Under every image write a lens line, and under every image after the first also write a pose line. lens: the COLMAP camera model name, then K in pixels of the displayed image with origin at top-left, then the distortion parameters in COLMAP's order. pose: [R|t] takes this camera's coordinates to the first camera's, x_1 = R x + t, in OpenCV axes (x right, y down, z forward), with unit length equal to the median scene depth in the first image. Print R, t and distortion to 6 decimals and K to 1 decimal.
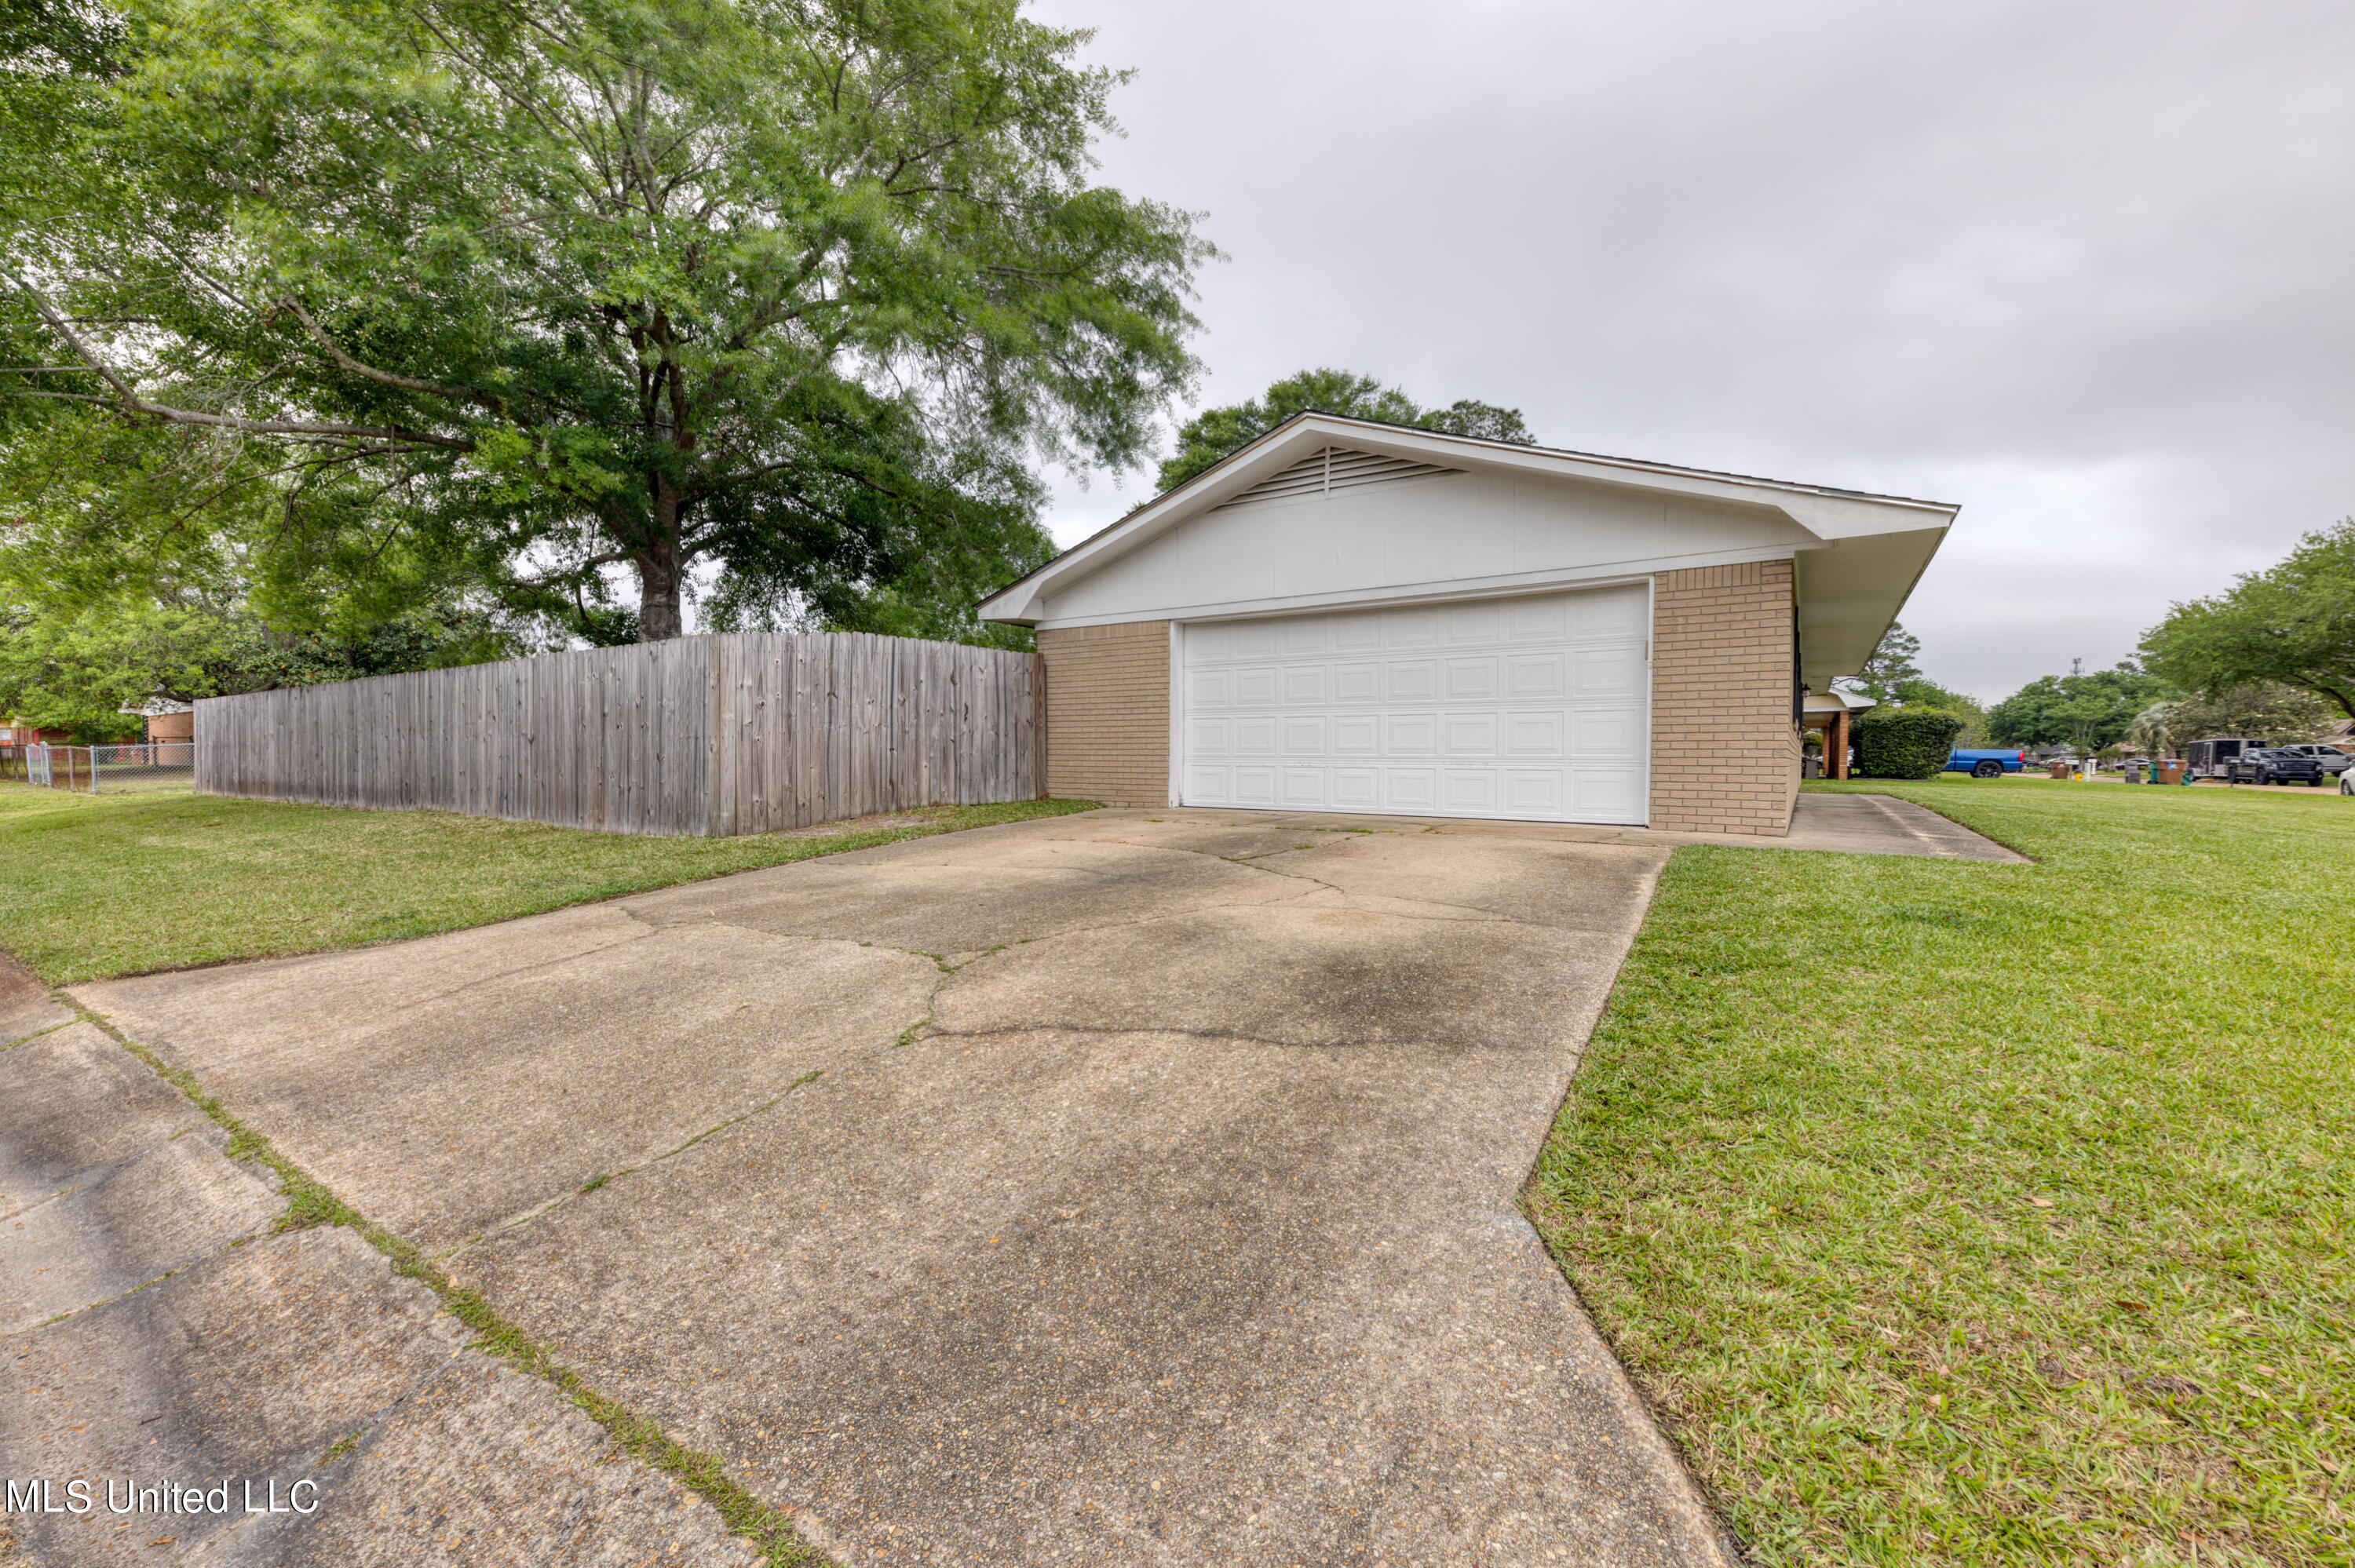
lens RADIAL K [[954.2, 0, 1177.5], [0, 954.2, 784.0], [0, 0, 1]] dist [-0.001044, -0.000135]
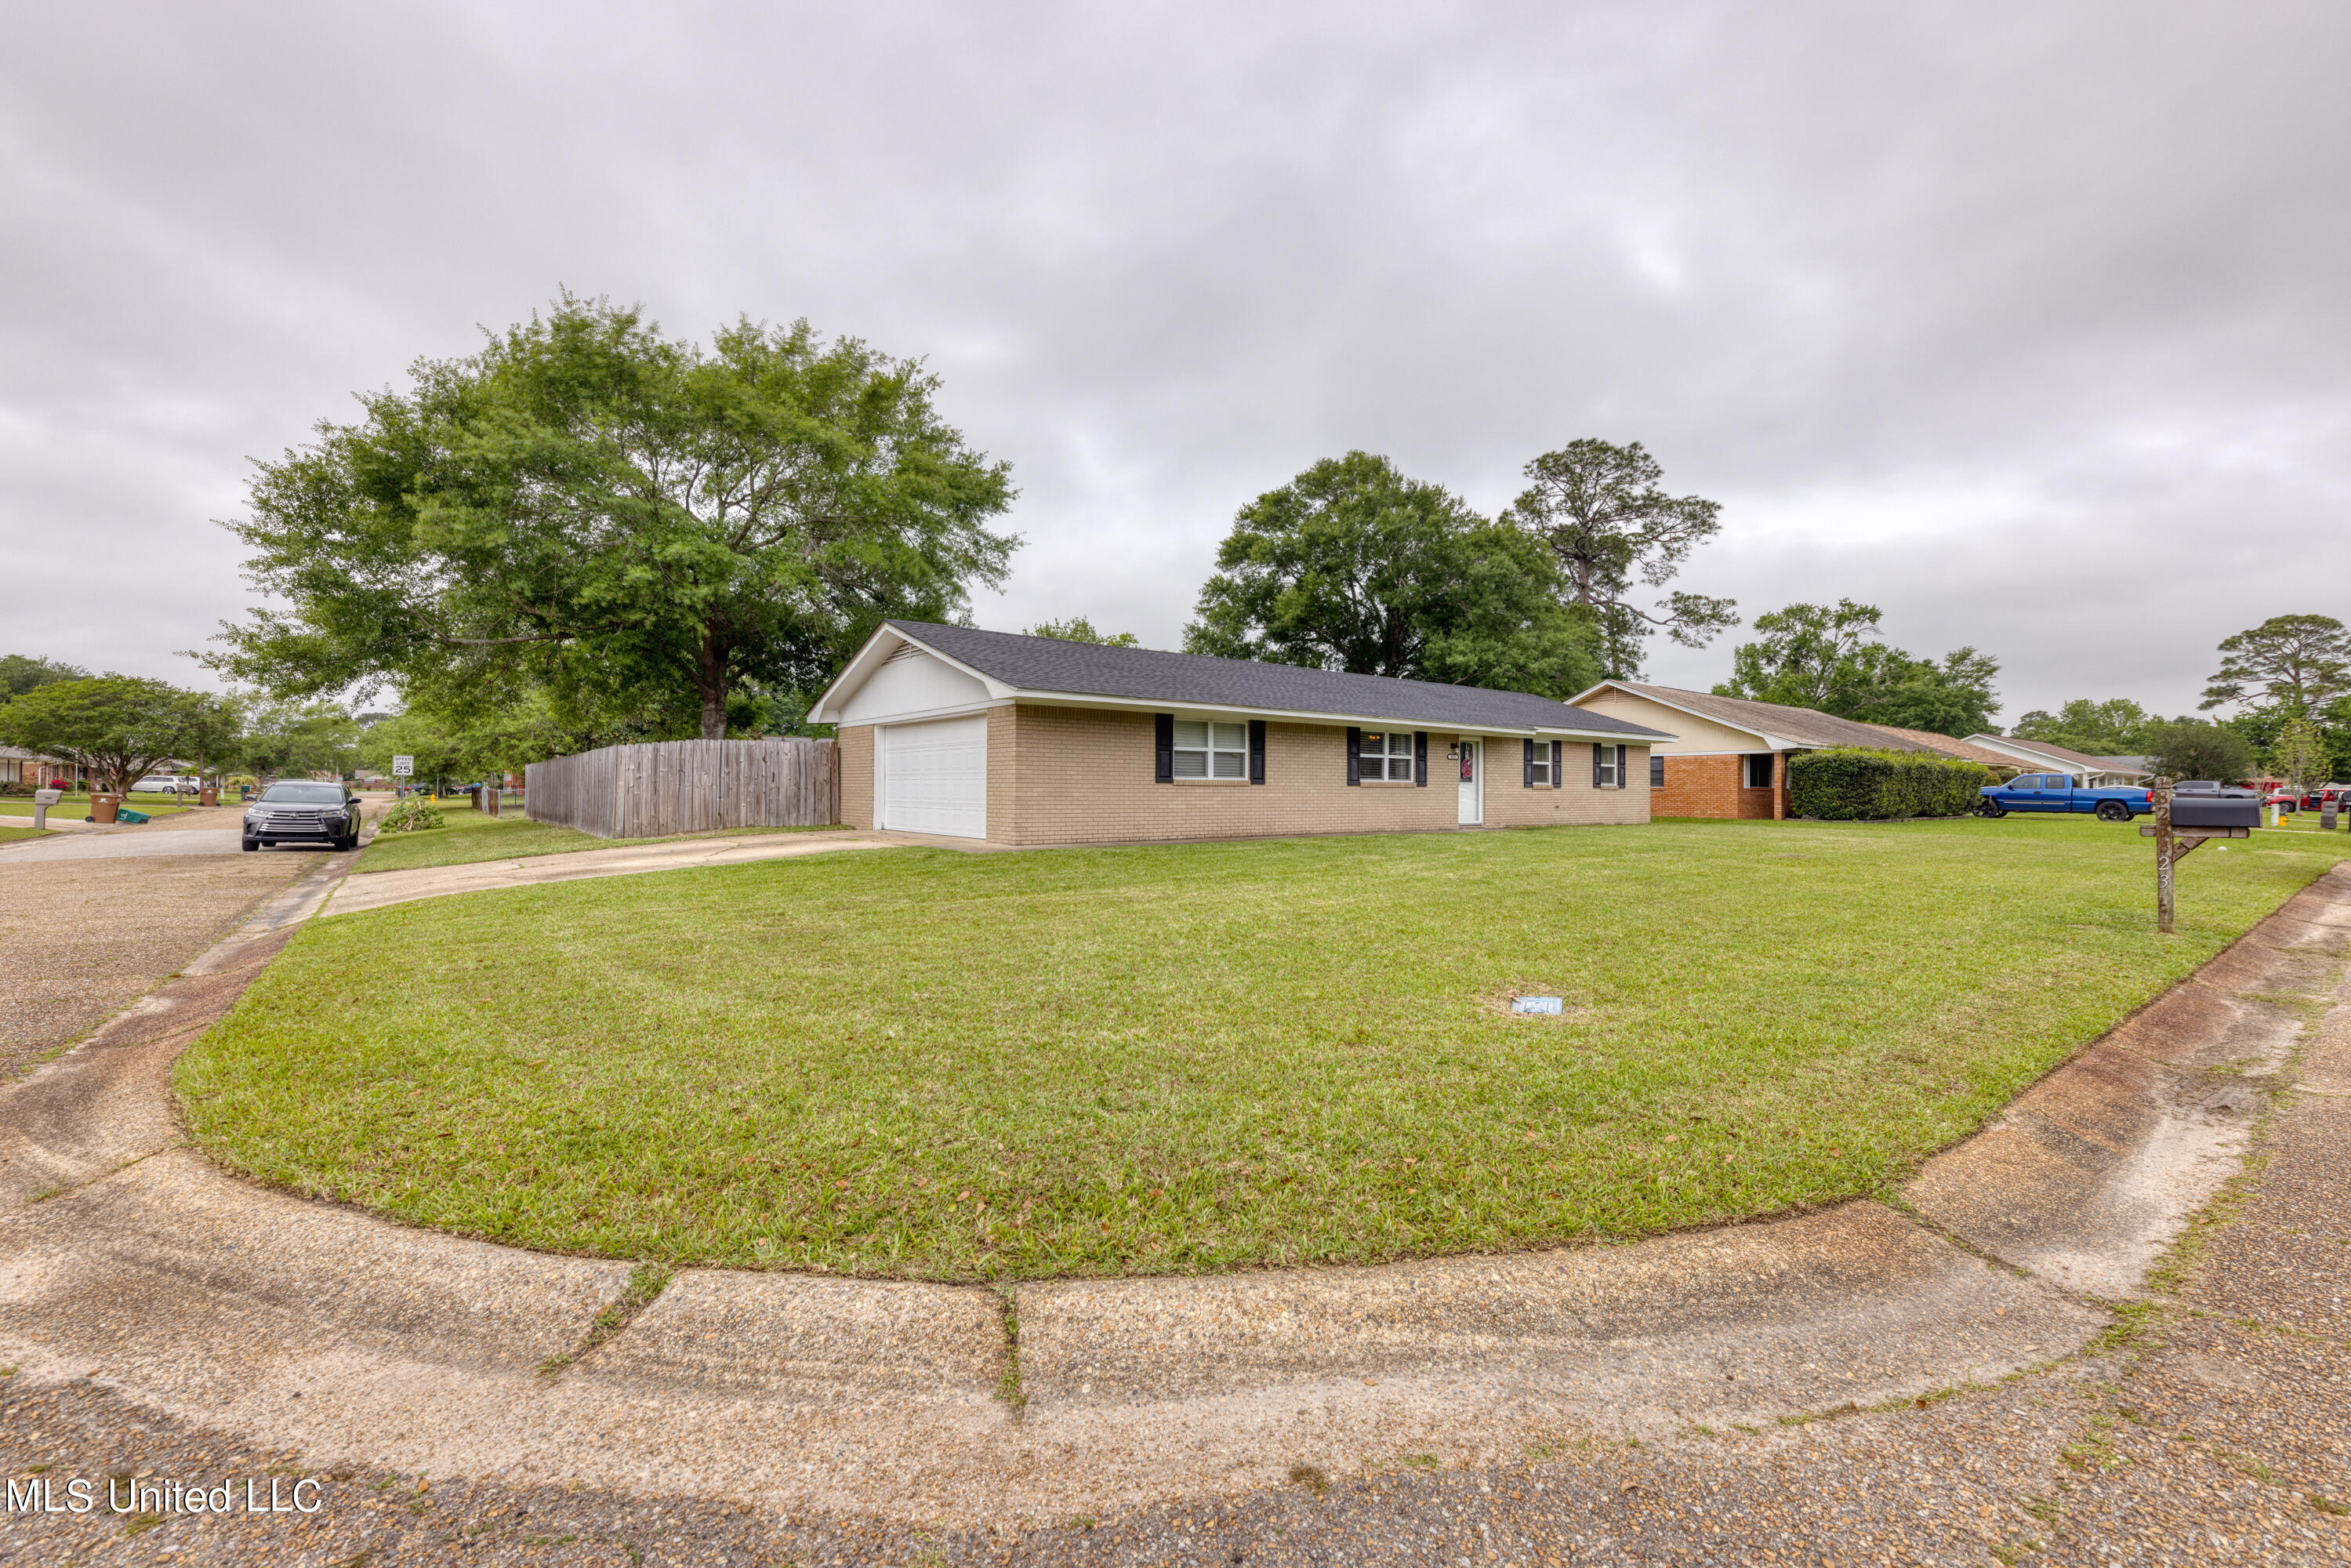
lens RADIAL K [[1005.3, 0, 1176.9], [0, 1005.3, 776.4], [0, 0, 1]] dist [0.010246, 0.000122]
pose [[0.945684, -0.003750, -0.325067, 1.115562], [-0.009838, 0.999145, -0.040149, -0.004629], [0.324939, 0.041166, 0.944838, -0.580977]]
